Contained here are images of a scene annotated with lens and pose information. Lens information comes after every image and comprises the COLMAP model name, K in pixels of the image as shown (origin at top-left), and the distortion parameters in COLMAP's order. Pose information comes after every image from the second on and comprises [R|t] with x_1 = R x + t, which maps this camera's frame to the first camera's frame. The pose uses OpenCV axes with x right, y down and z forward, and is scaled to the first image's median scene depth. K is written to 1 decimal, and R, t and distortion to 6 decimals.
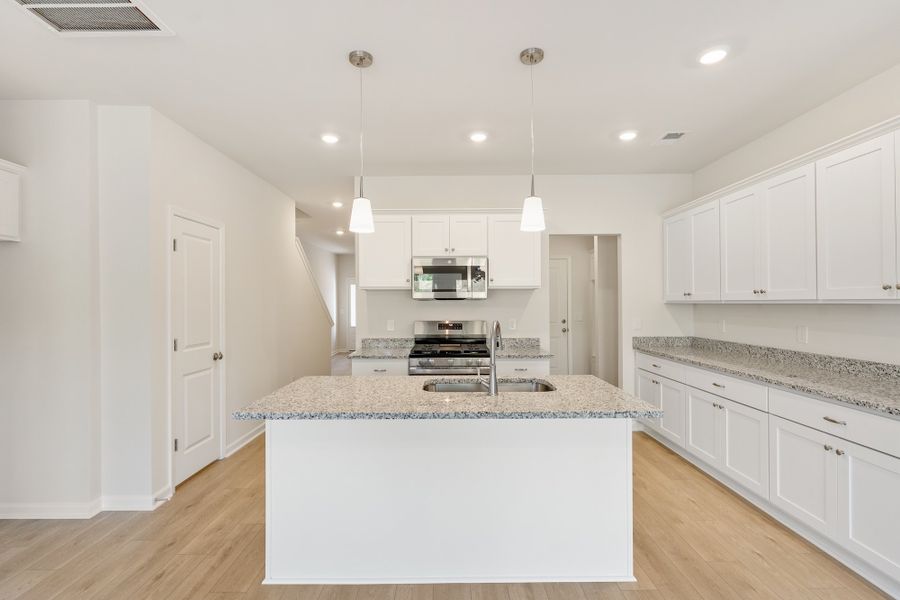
lens RADIAL K [[413.2, 0, 449.4], [0, 413.2, 301.6], [0, 0, 1]] dist [-0.000577, -0.000280]
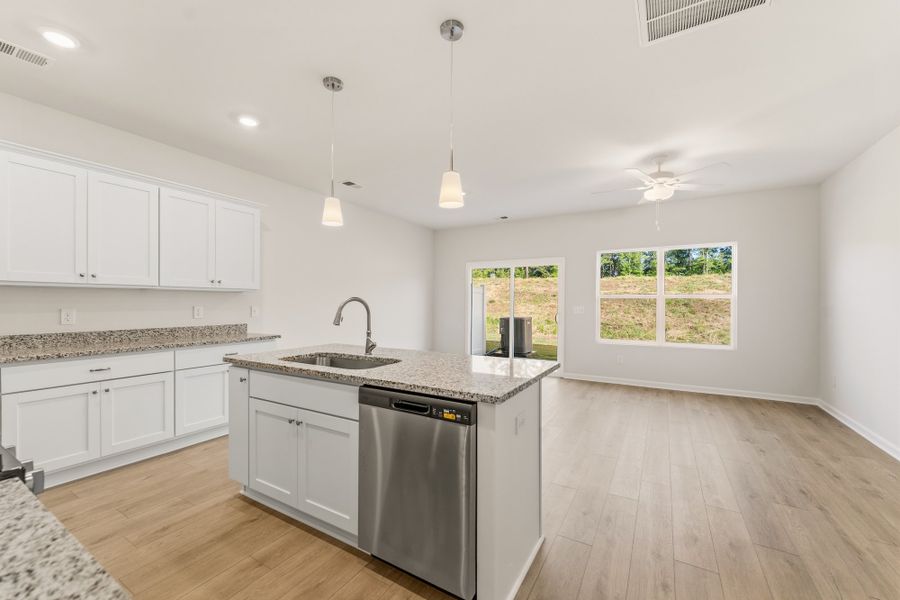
lens RADIAL K [[361.0, 0, 449.8], [0, 361.0, 302.9], [0, 0, 1]] dist [-0.000600, -0.000184]
pose [[-0.859703, 0.005016, 0.510770, -0.434619], [0.003160, 0.999985, -0.004501, 0.045692], [-0.510785, -0.002256, -0.859706, 1.163056]]
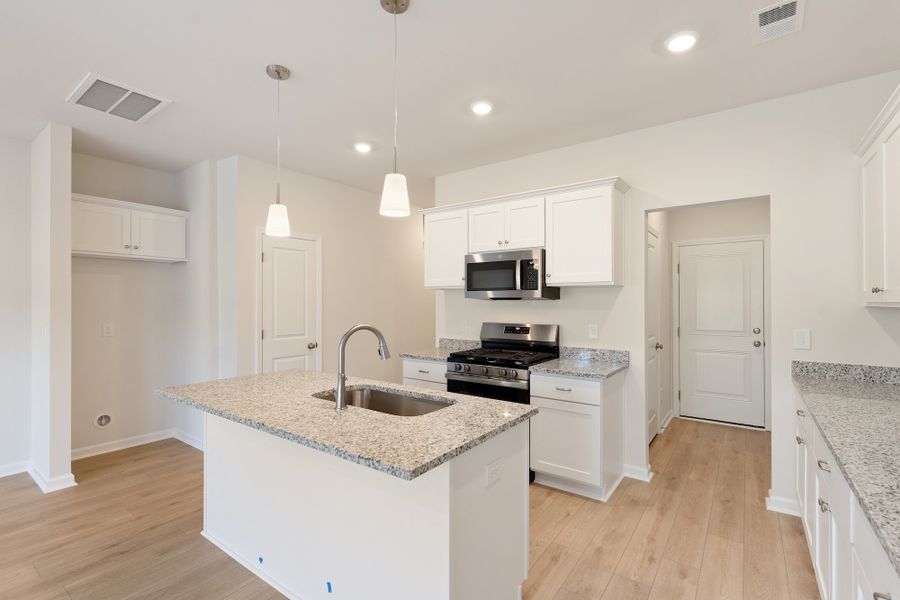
lens RADIAL K [[413.2, 0, 449.4], [0, 413.2, 301.6], [0, 0, 1]] dist [-0.000577, -0.000280]
pose [[0.808537, 0.004934, -0.588425, 0.509795], [-0.003423, 0.999987, 0.003681, -0.003765], [0.588436, -0.000962, 0.808544, 0.268952]]
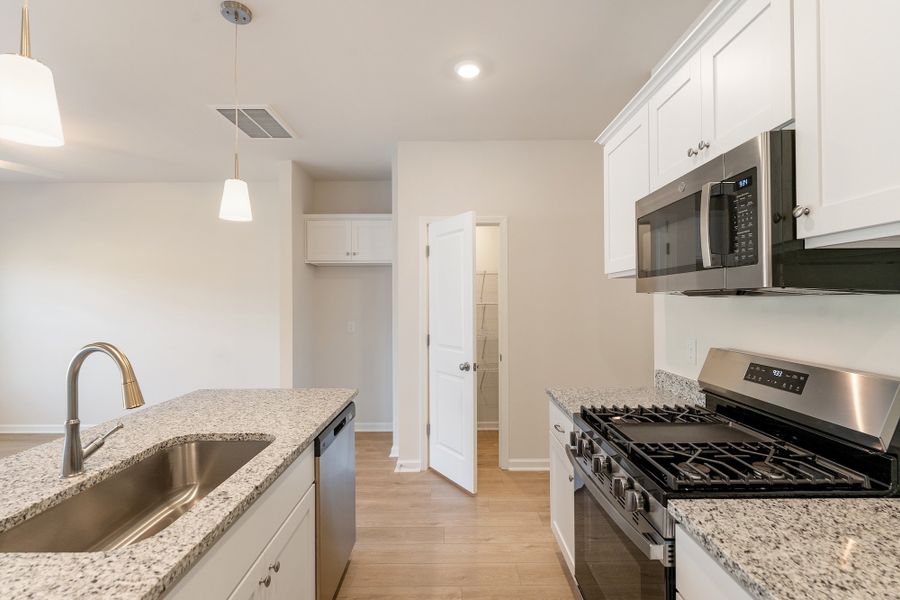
lens RADIAL K [[413.2, 0, 449.4], [0, 413.2, 301.6], [0, 0, 1]] dist [-0.000577, -0.000280]
pose [[0.003538, 0.004129, -0.999985, 0.416967], [0.006206, 0.999972, 0.004151, -0.002493], [0.999974, -0.006221, 0.003513, 0.950517]]
